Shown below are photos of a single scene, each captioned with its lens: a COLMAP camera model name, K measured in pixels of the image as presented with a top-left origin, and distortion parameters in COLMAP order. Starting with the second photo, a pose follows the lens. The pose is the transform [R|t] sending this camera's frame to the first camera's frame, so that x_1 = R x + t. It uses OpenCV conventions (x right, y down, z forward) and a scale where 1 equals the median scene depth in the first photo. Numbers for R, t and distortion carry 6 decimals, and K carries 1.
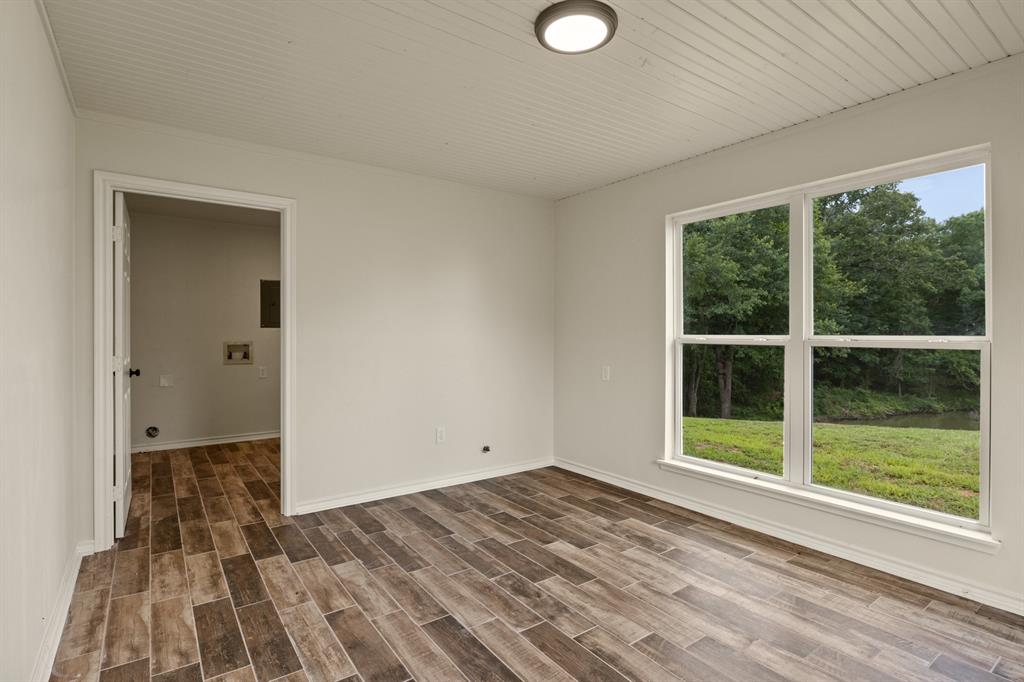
lens RADIAL K [[511.7, 0, 512.0], [0, 511.7, 336.6], [0, 0, 1]] dist [-0.003420, -0.001208]
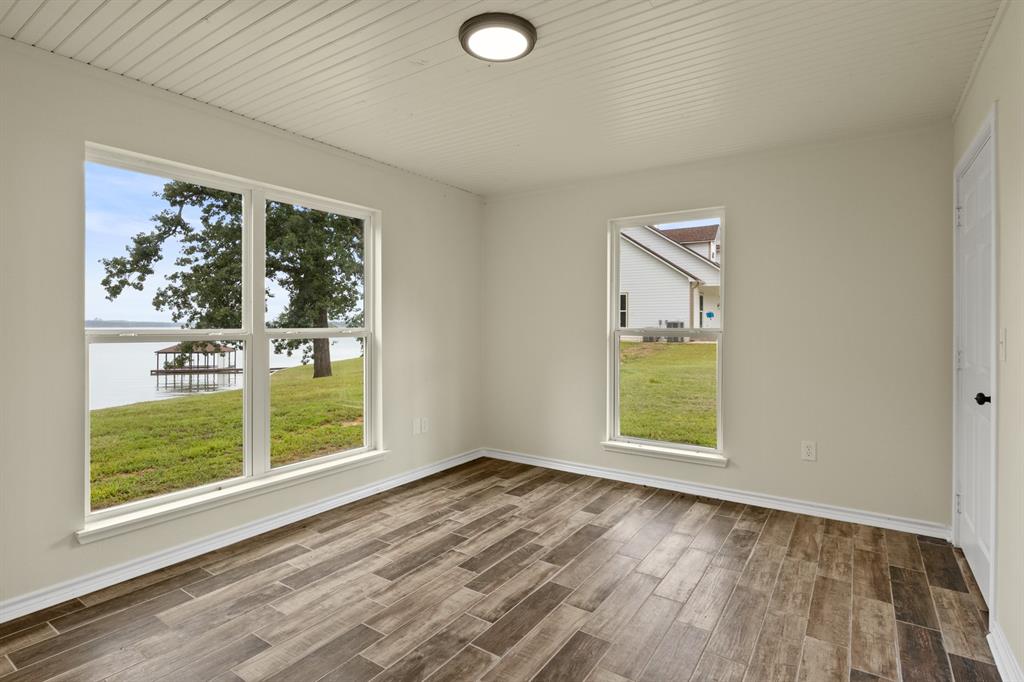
lens RADIAL K [[511.7, 0, 512.2], [0, 511.7, 333.7], [0, 0, 1]] dist [-0.003420, -0.001208]
pose [[-0.344944, -0.014044, 0.938518, -0.676132], [0.006159, 0.999833, 0.017225, -0.010186], [-0.938603, 0.011722, -0.344799, 1.036751]]
